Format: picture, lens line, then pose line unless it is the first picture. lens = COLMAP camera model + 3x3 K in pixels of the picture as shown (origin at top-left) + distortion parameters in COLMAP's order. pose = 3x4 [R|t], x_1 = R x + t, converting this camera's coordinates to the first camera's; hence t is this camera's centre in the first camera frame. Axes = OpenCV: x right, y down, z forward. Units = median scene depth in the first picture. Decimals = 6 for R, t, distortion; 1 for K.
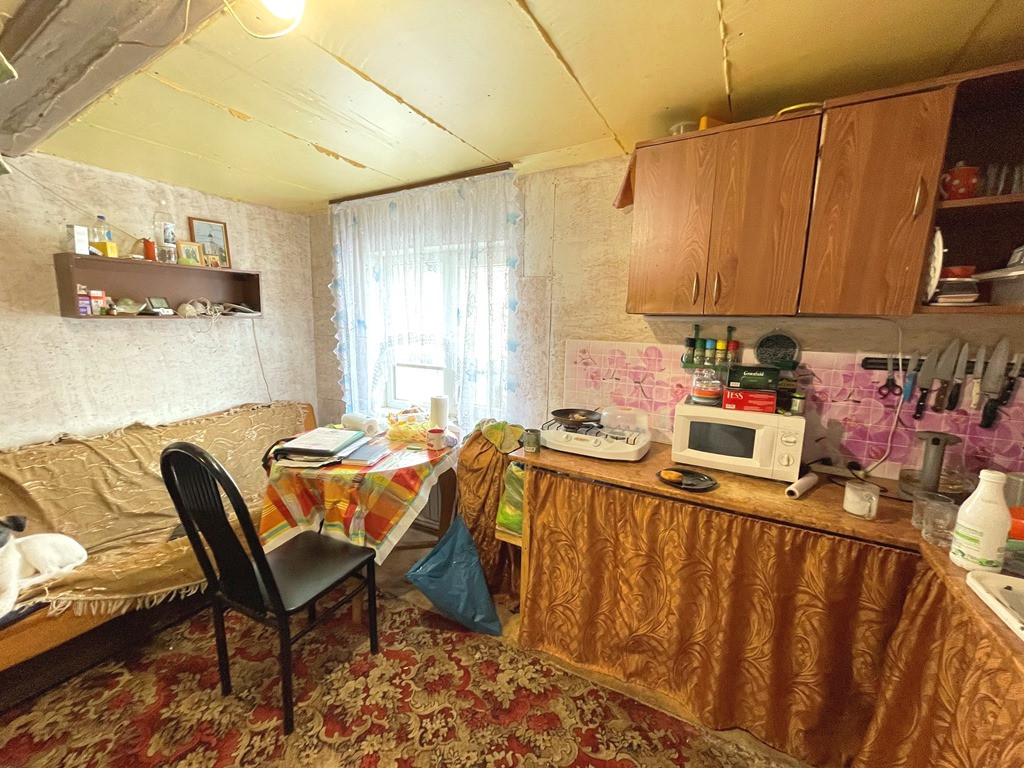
lens RADIAL K [[427.6, 0, 514.0], [0, 427.6, 418.3], [0, 0, 1]] dist [-0.004080, -0.000517]
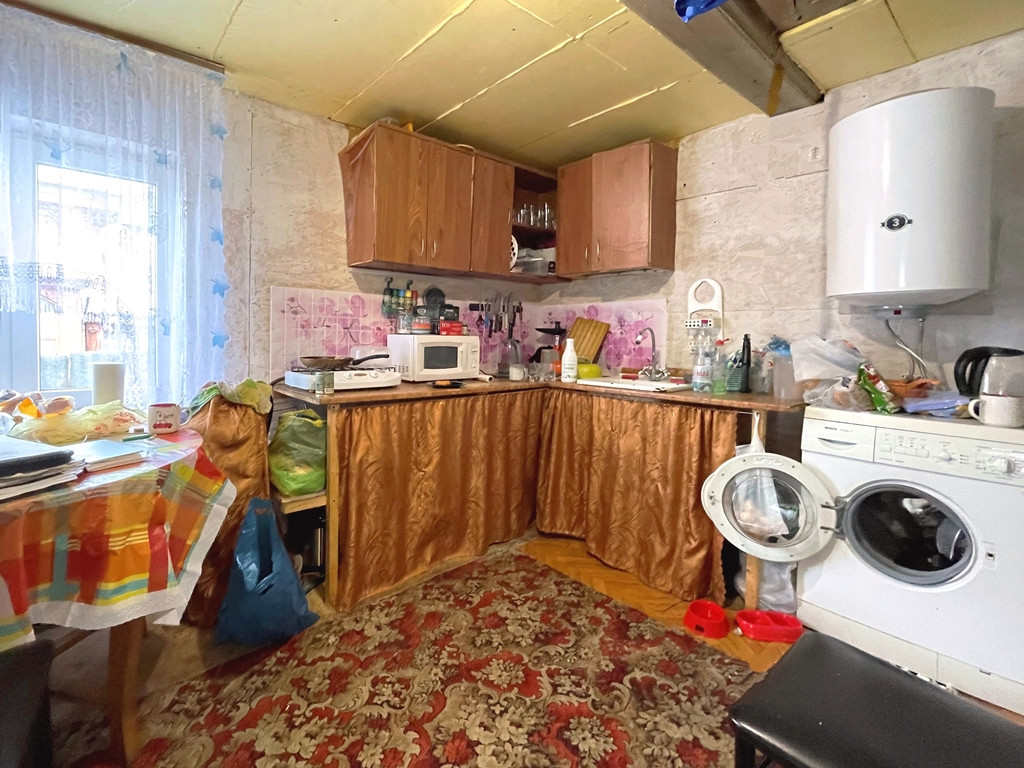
lens RADIAL K [[423.6, 0, 511.0], [0, 423.6, 384.2], [0, 0, 1]] dist [-0.002221, 0.000083]
pose [[0.324821, -0.146021, 0.934435, -0.739499], [0.207288, 0.974979, 0.080301, 0.068299], [-0.922780, 0.167614, 0.346962, 0.309950]]
